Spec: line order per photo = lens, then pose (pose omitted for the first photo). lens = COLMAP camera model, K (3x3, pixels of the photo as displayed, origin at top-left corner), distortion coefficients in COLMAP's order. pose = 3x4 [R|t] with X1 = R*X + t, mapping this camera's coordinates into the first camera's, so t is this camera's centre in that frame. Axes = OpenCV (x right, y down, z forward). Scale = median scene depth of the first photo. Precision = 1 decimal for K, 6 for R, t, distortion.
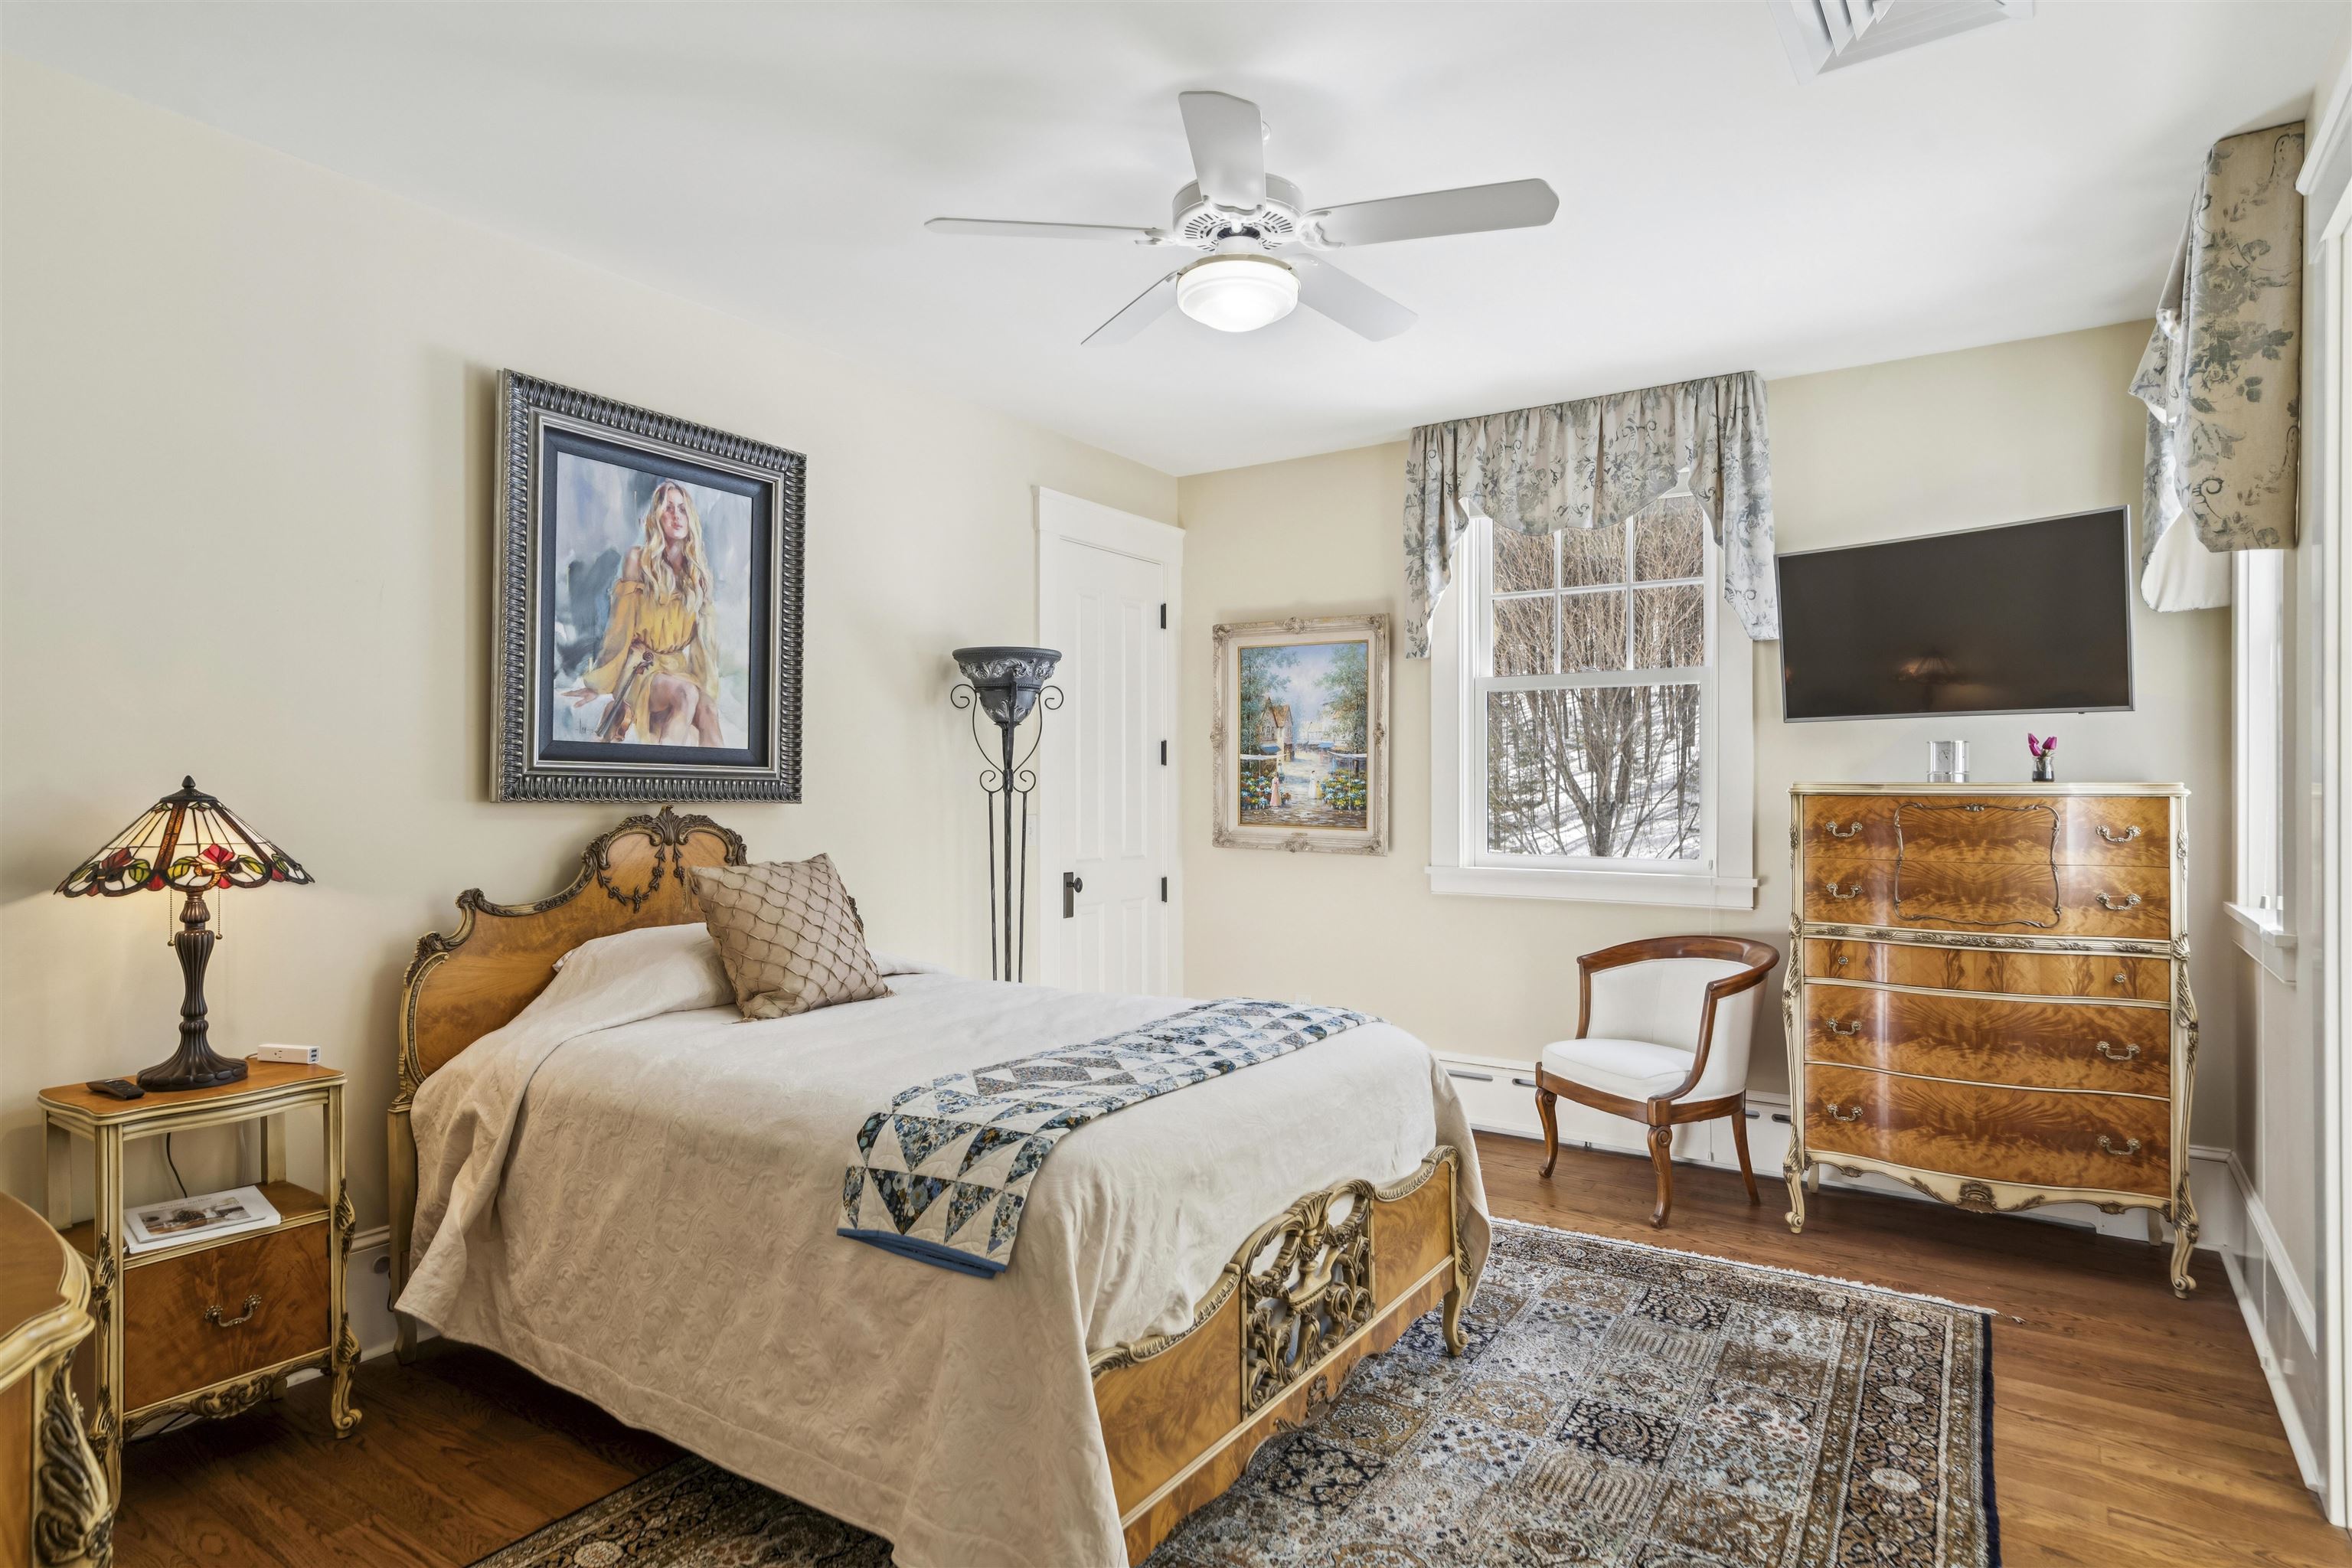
lens RADIAL K [[1273.7, 0, 1179.8], [0, 1273.7, 792.8], [0, 0, 1]] dist [-0.001258, 0.000007]
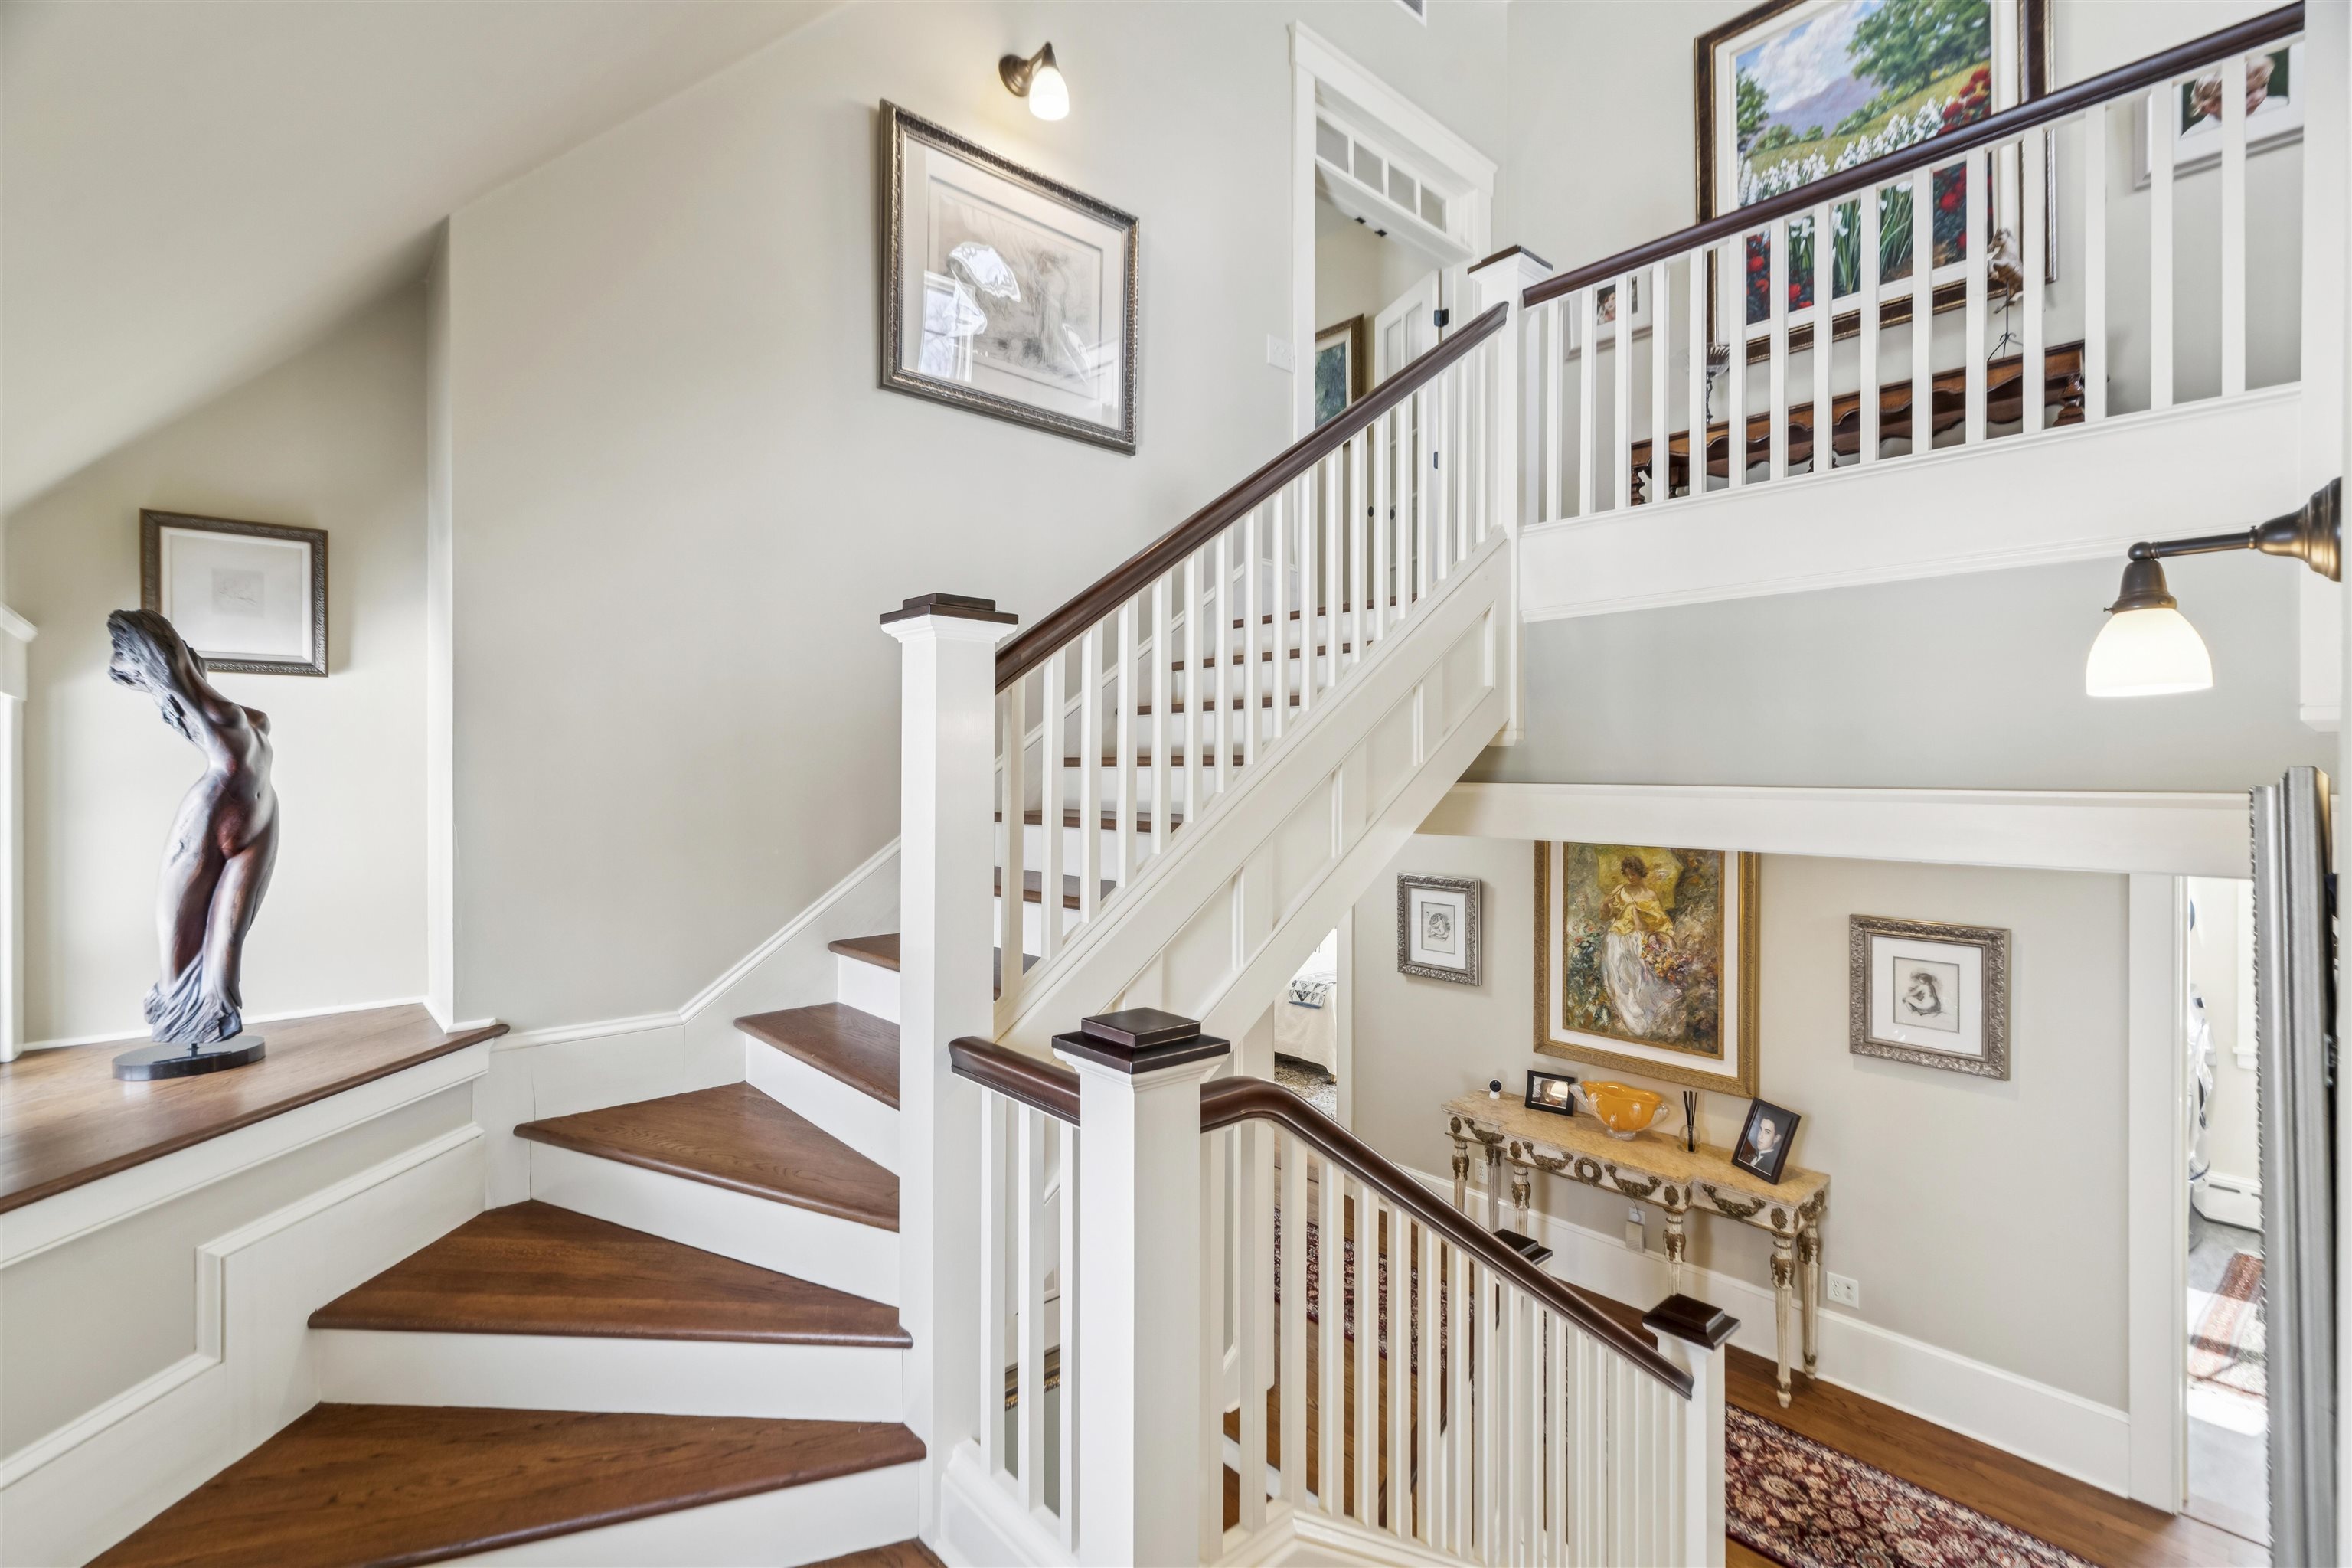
lens RADIAL K [[1048.8, 0, 1173.1], [0, 1048.8, 778.2], [0, 0, 1]] dist [-0.000142, -0.000001]
pose [[0.970474, 0.001390, -0.241202, 0.253288], [0.000186, 0.999979, 0.006508, -0.493254], [0.241206, -0.006361, 0.970453, -2.689660]]
